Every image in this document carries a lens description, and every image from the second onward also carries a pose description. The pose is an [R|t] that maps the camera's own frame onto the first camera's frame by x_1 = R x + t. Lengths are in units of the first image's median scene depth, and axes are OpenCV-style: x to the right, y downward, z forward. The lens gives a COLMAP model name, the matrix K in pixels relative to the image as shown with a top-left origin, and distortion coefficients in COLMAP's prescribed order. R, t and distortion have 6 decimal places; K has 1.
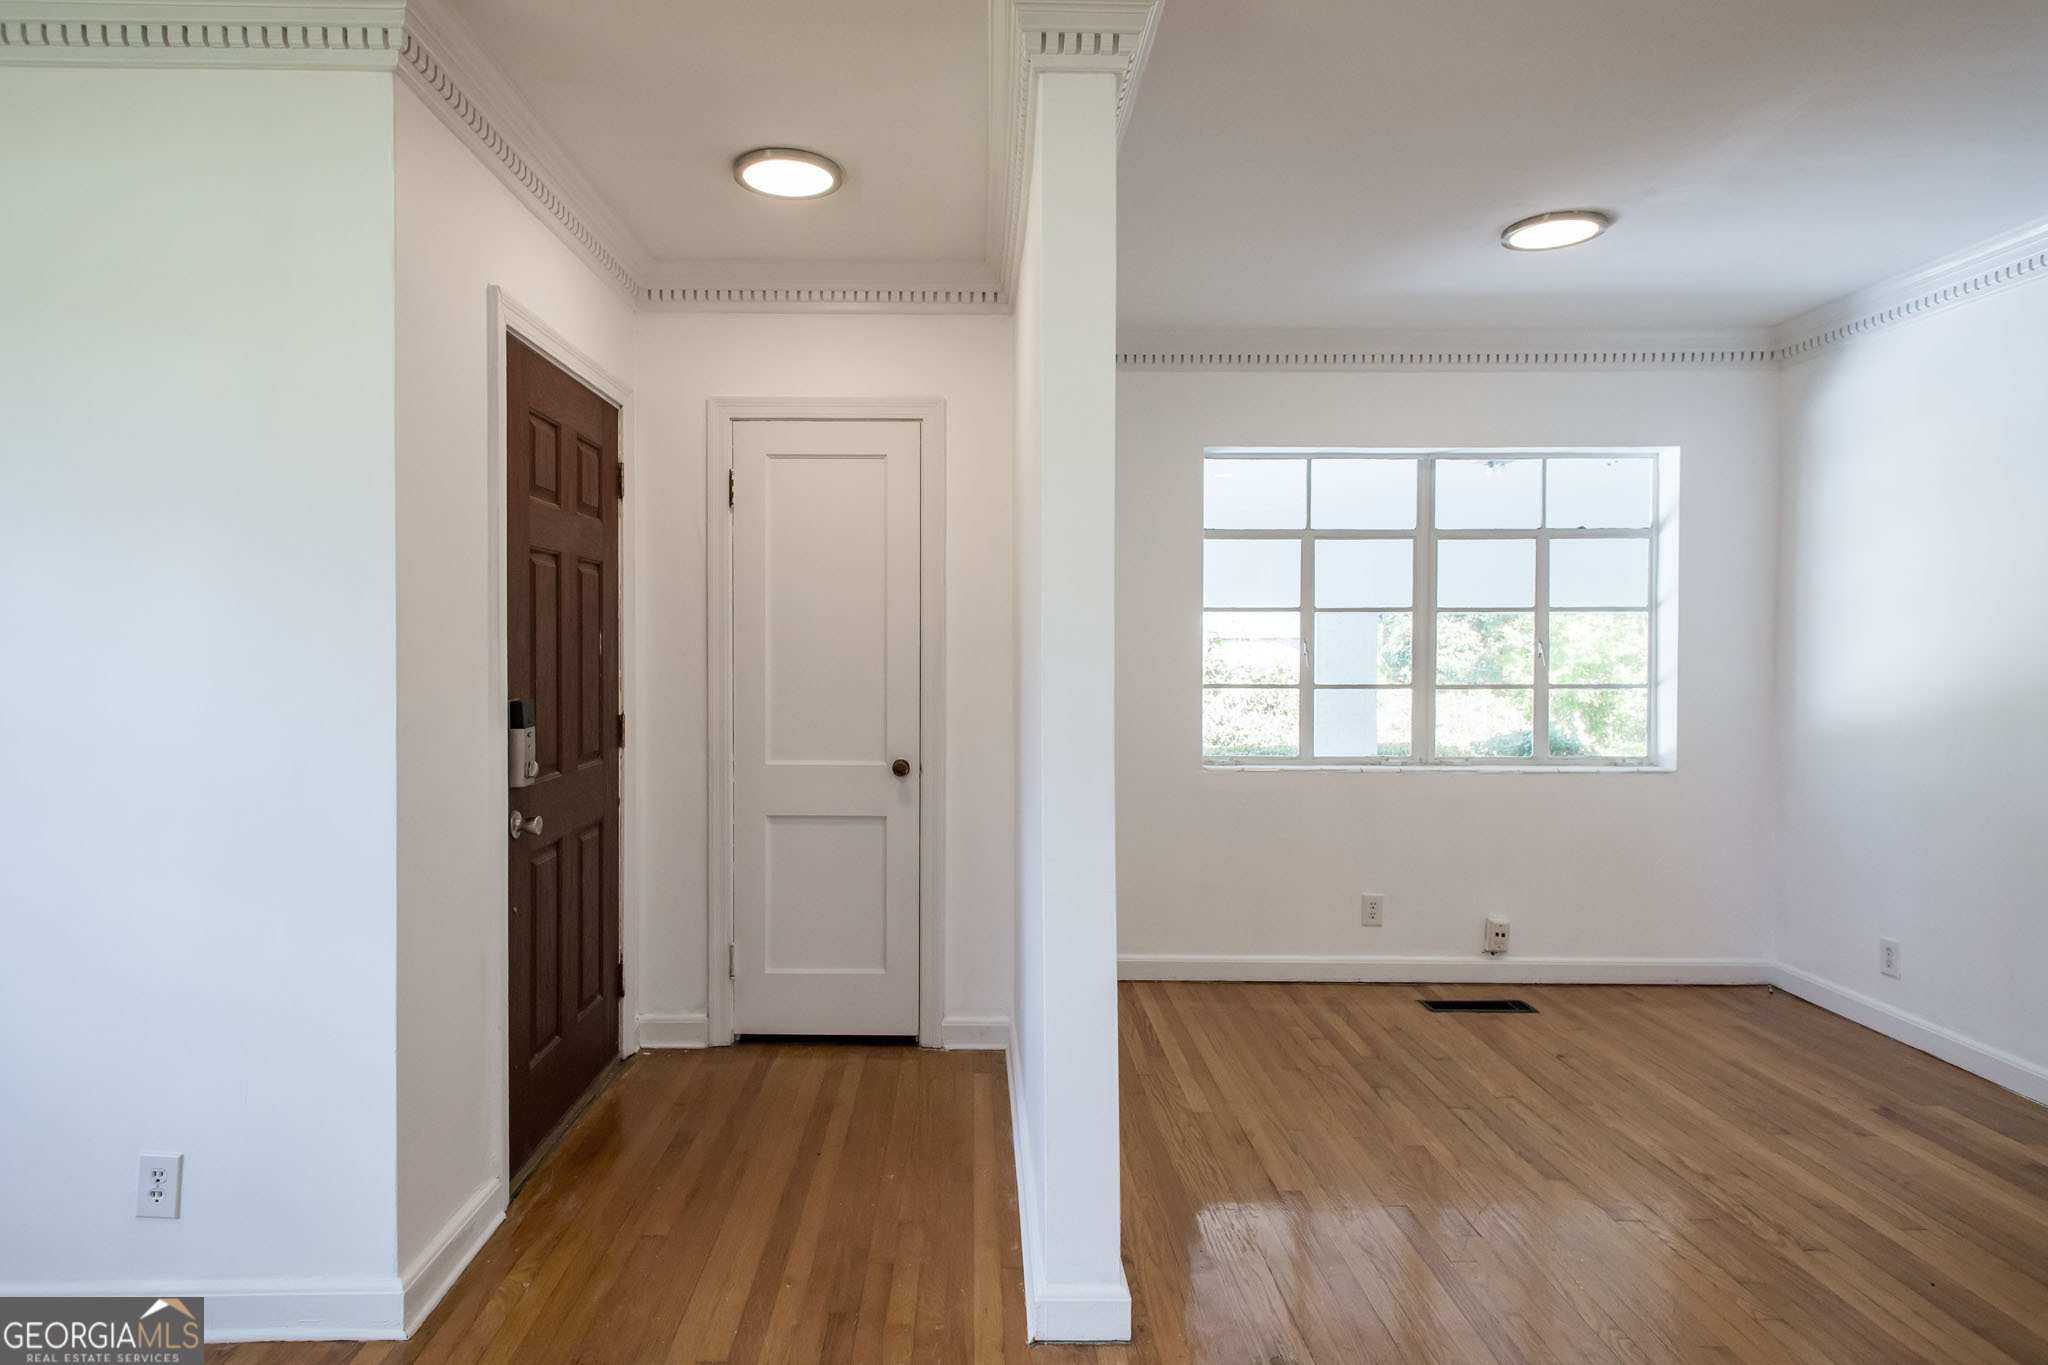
lens RADIAL K [[1149.9, 0, 961.8], [0, 1149.9, 655.2], [0, 0, 1]] dist [0.013017, 0.000072]
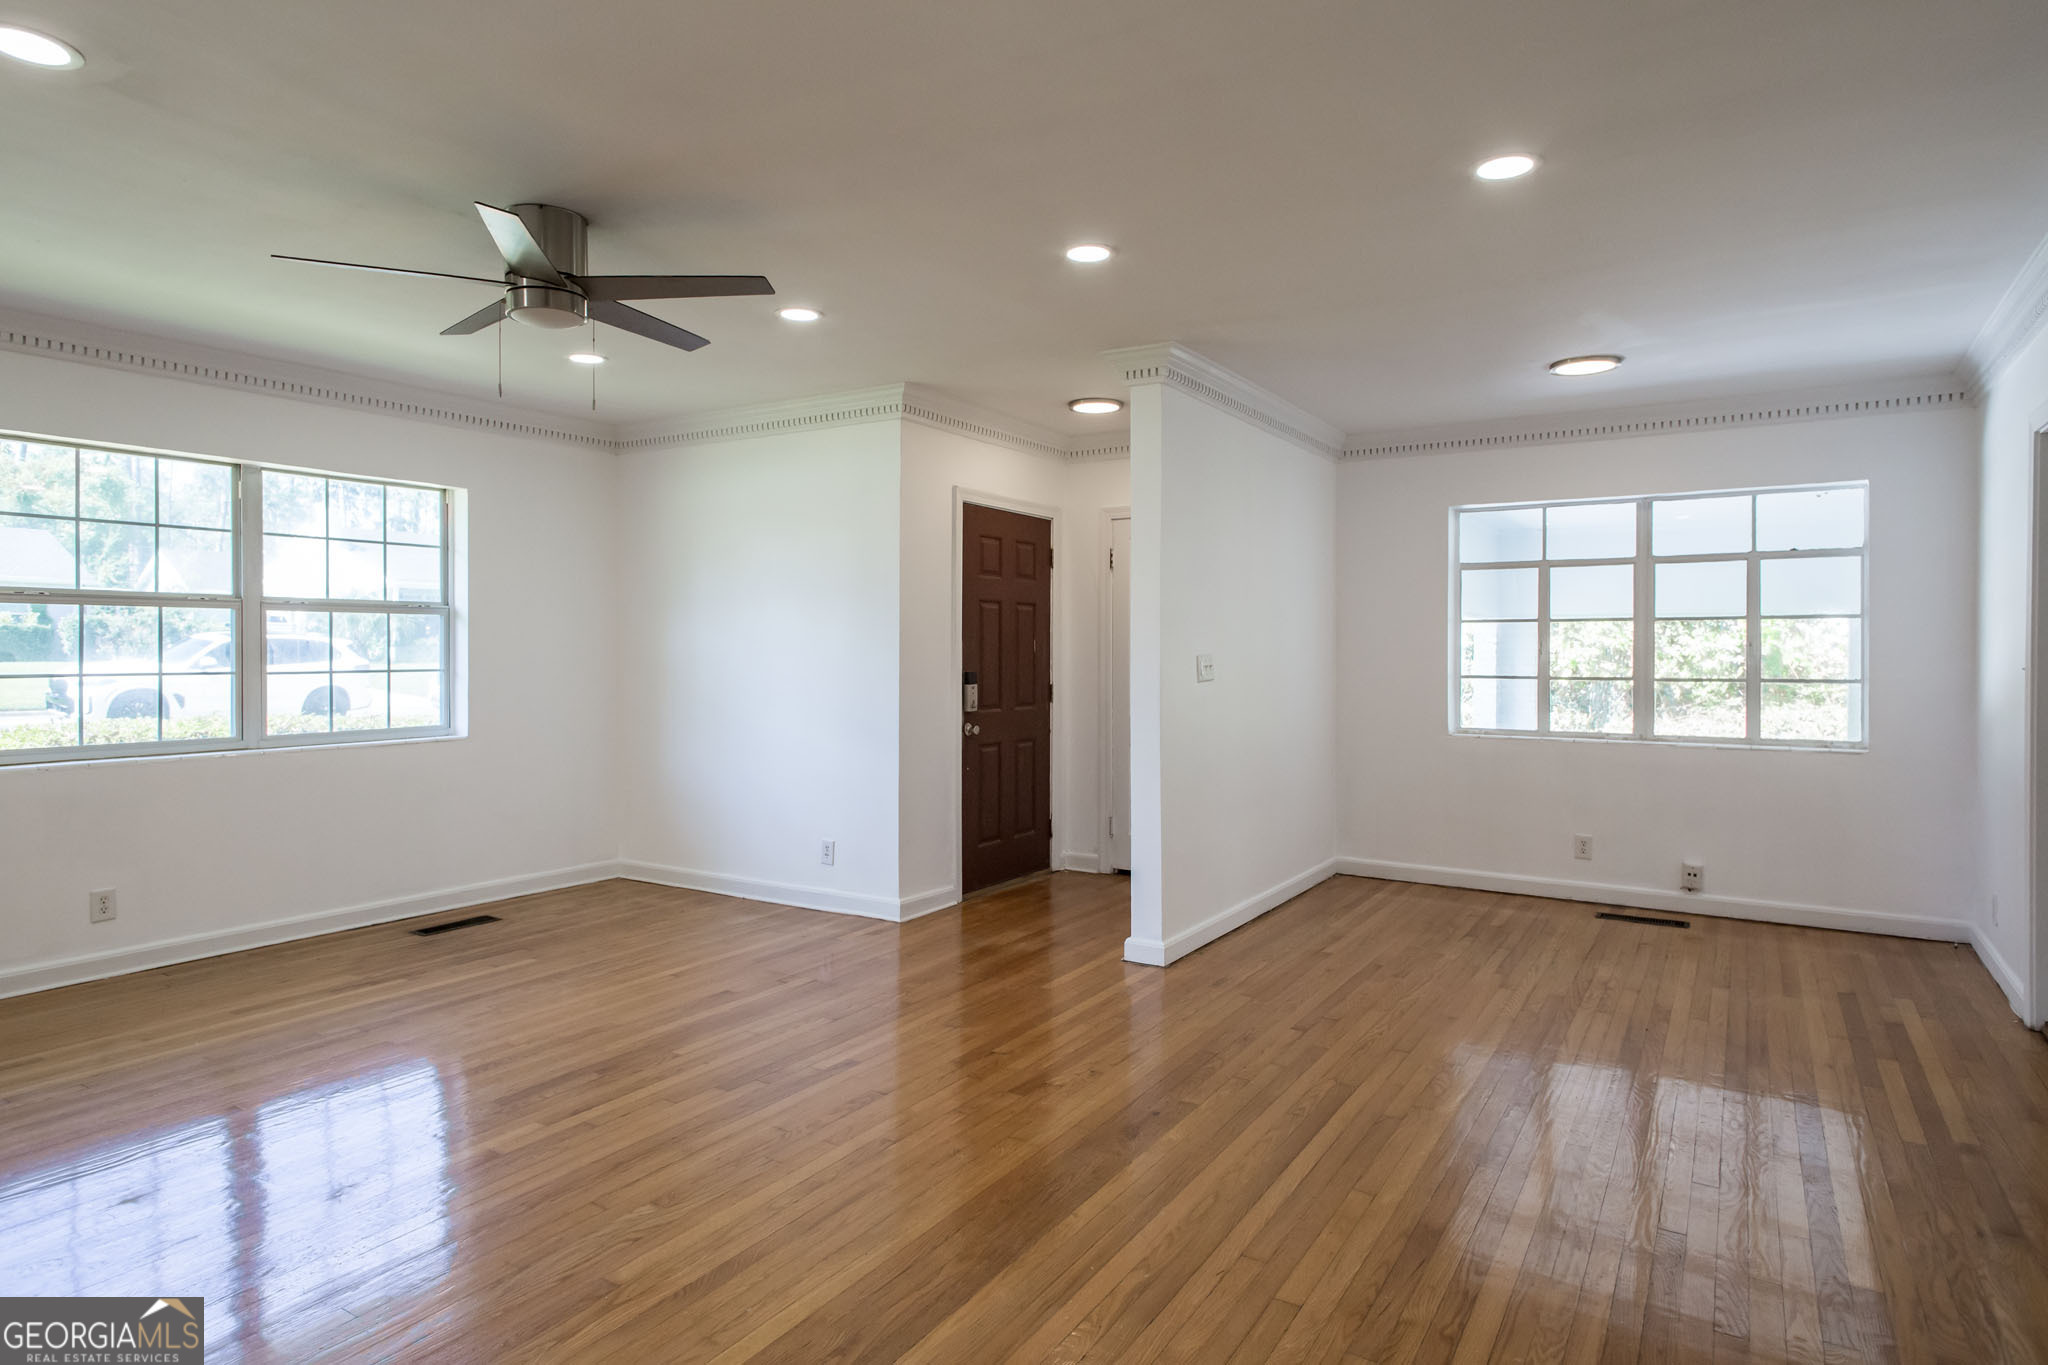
lens RADIAL K [[1159.4, 0, 1013.5], [0, 1159.4, 642.7], [0, 0, 1]] dist [0.011102, -0.000483]
pose [[0.841713, -0.003718, -0.539912, 0.632642], [-0.005619, 0.999862, -0.015646, 0.013461], [0.539896, 0.016203, 0.841576, -0.578866]]
